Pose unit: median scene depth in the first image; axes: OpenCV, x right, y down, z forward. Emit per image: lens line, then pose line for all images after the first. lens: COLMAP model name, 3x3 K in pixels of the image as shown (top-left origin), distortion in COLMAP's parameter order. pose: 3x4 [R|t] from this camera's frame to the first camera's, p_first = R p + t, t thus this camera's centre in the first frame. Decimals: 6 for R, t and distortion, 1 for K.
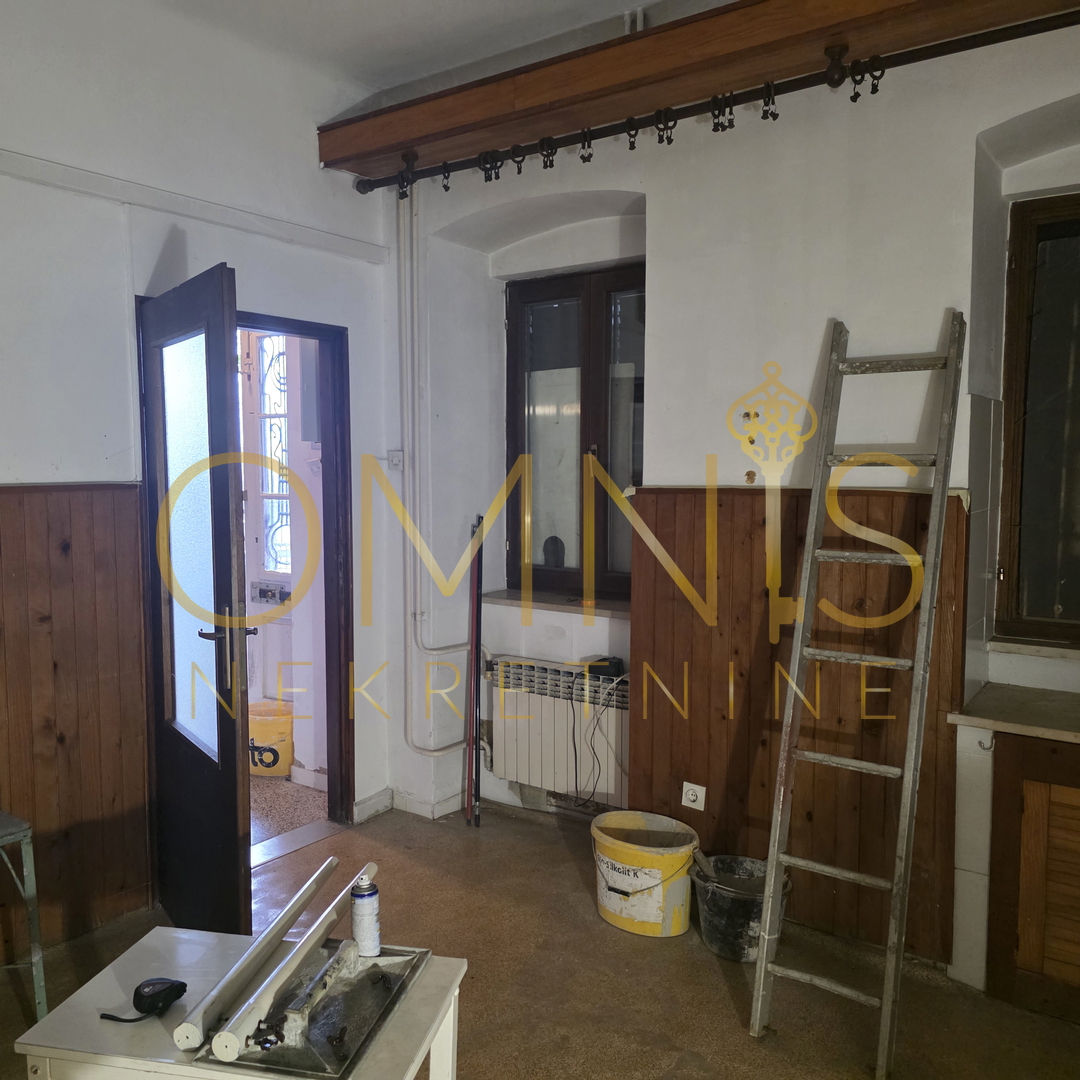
lens RADIAL K [[962.8, 0, 531.1], [0, 962.8, 518.3], [0, 0, 1]] dist [0.097720, -0.093554]
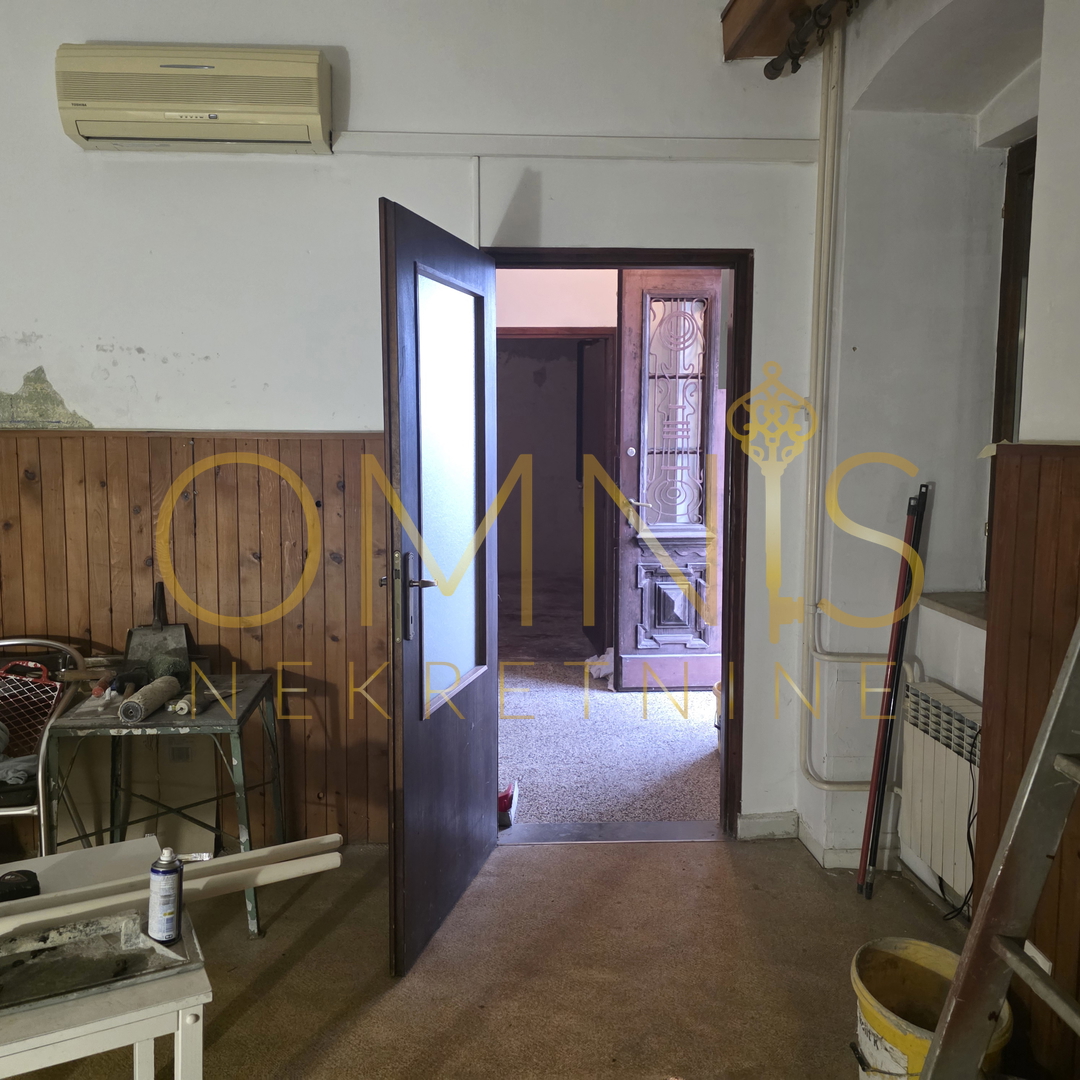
lens RADIAL K [[962.8, 0, 531.1], [0, 962.8, 518.3], [0, 0, 1]] dist [0.097720, -0.093554]
pose [[0.638386, 0.073060, -0.766241, 0.337032], [-0.048196, 0.997326, 0.054940, -0.004254], [0.768206, 0.001857, 0.640200, 0.314074]]
